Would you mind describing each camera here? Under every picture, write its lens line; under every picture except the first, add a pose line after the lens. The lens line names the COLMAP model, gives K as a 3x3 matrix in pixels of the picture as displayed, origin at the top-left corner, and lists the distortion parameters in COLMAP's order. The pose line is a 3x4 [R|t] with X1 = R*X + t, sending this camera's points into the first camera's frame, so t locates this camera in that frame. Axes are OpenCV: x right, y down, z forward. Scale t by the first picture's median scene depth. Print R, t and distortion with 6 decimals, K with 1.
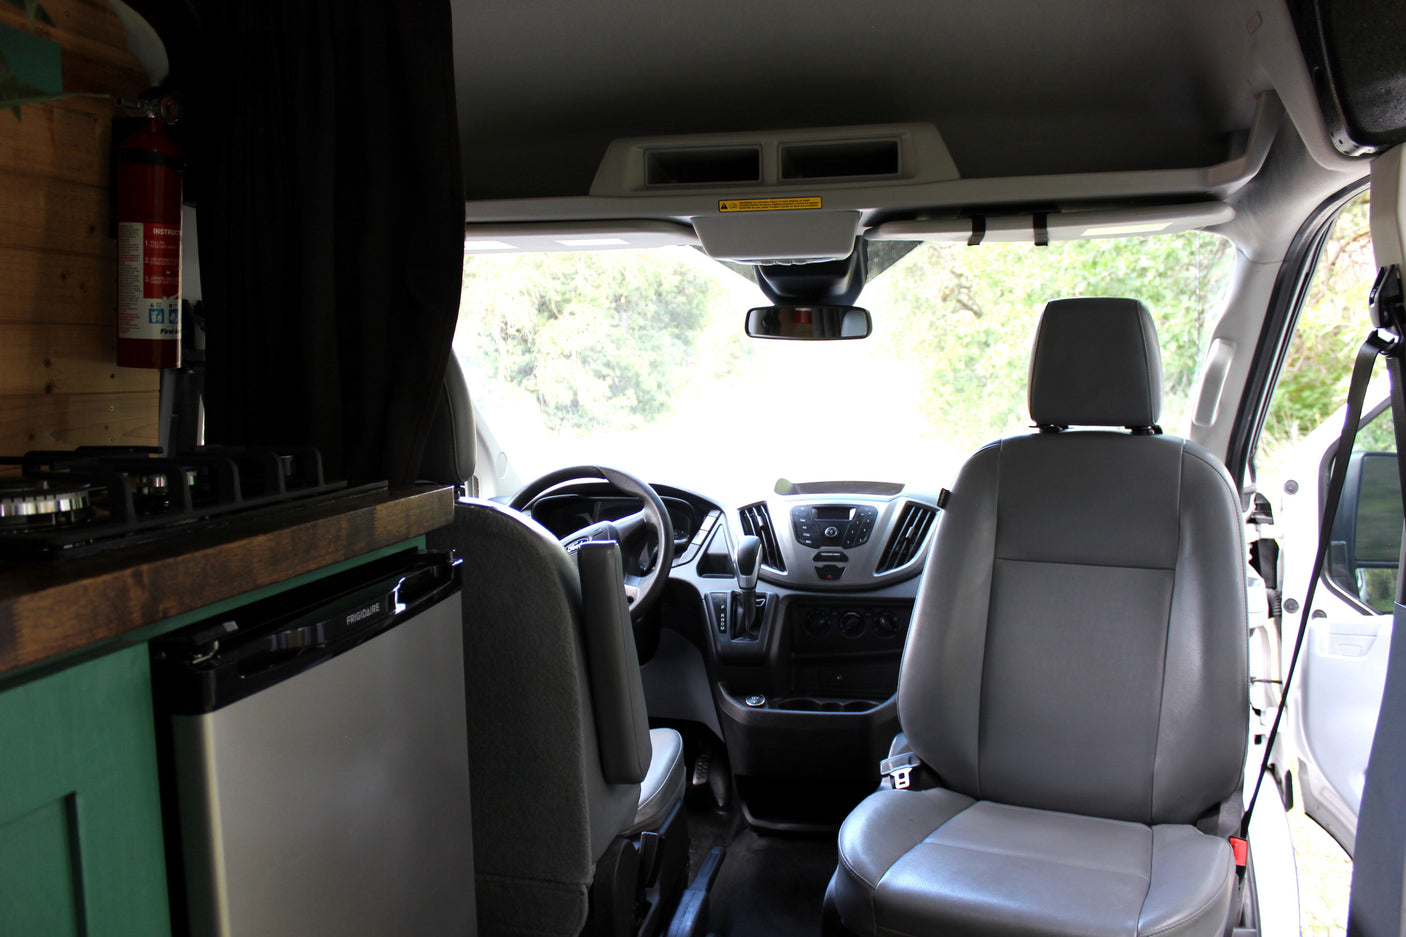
lens RADIAL K [[1159.0, 0, 713.3], [0, 1159.0, 471.8], [0, 0, 1]] dist [-0.182828, 0.179804]
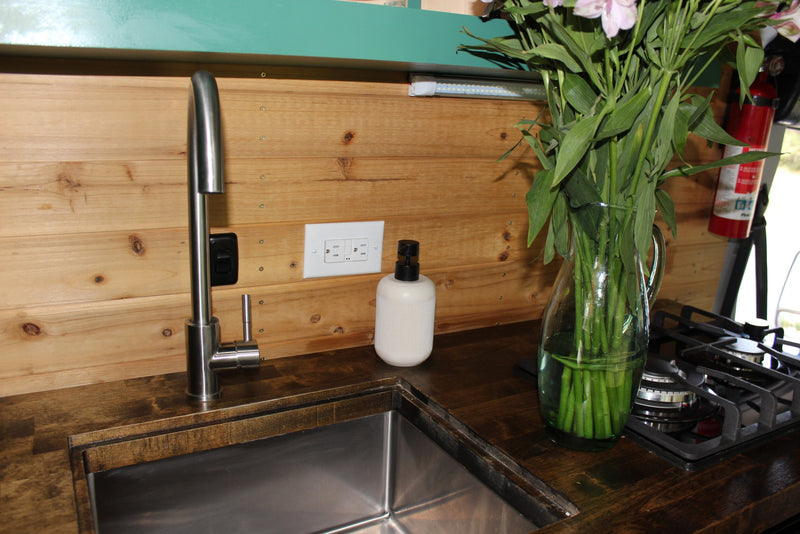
lens RADIAL K [[659.5, 0, 405.9], [0, 659.5, 268.9], [0, 0, 1]] dist [-0.182828, 0.179804]
pose [[0.655900, 0.220126, -0.722039, -0.161689], [-0.112321, 0.974348, 0.195015, -0.179254], [0.746444, -0.046810, 0.663799, 0.087828]]
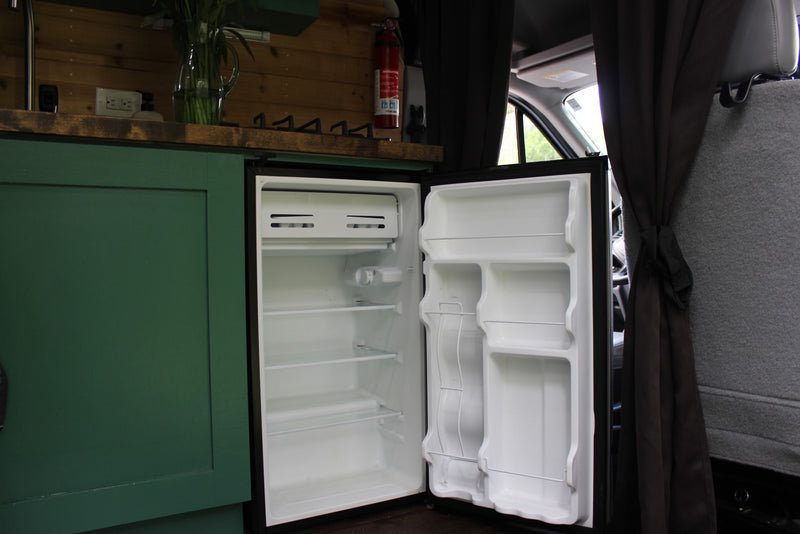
lens RADIAL K [[669.5, 0, 400.0], [0, 669.5, 267.0], [0, 0, 1]] dist [-0.162534, 0.143796]
pose [[0.660396, 0.007221, -0.750882, 0.658598], [-0.065702, 0.996675, -0.048199, 0.299650], [0.748037, 0.081165, 0.658675, 0.088383]]
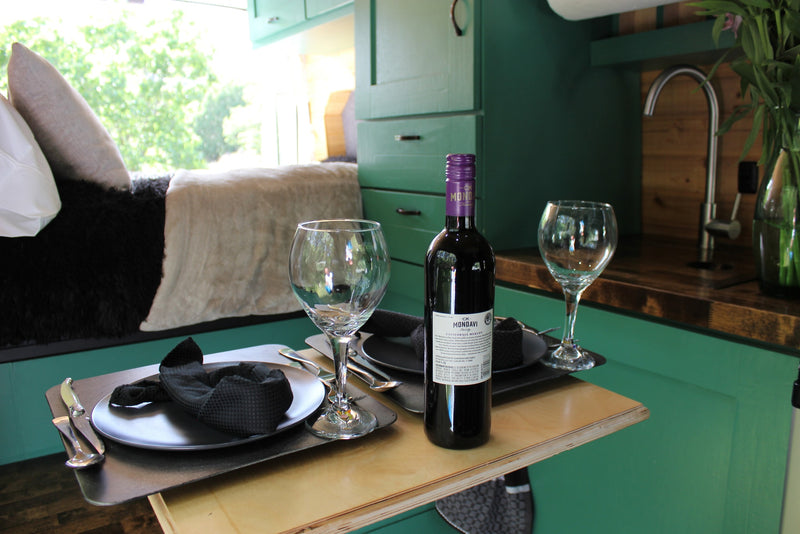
lens RADIAL K [[659.5, 0, 405.9], [0, 659.5, 268.9], [0, 0, 1]] dist [-0.182828, 0.179804]
pose [[-0.700845, 0.143954, -0.698637, 0.387403], [-0.048845, 0.967441, 0.248340, -0.128820], [0.711640, 0.208173, -0.670994, 0.698605]]
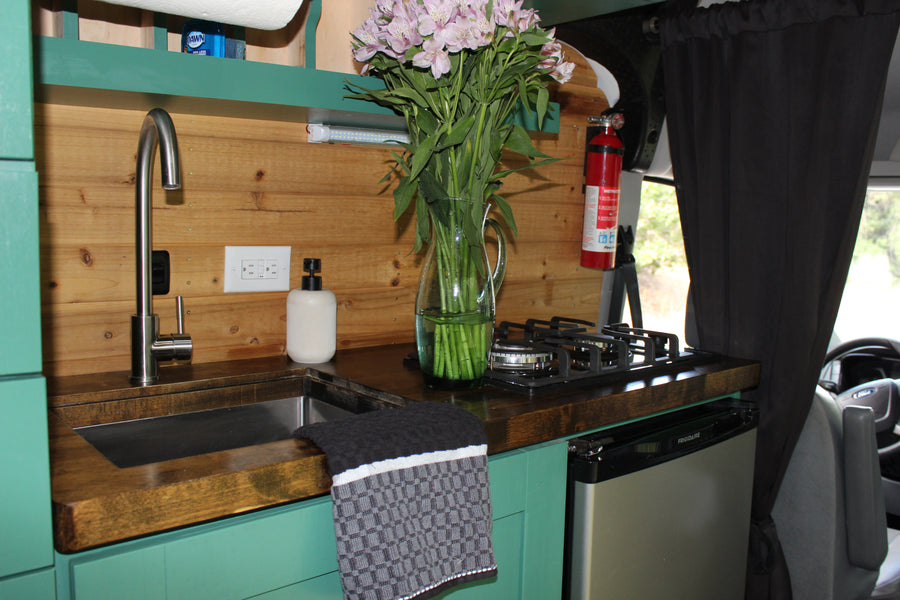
lens RADIAL K [[797.1, 0, 450.0], [0, 797.1, 300.0], [0, 0, 1]] dist [-0.145478, 0.108935]
pose [[0.780617, 0.091080, -0.618338, 0.097347], [-0.083041, 0.995668, 0.041826, -0.079180], [0.619469, 0.018698, 0.784798, -0.129199]]
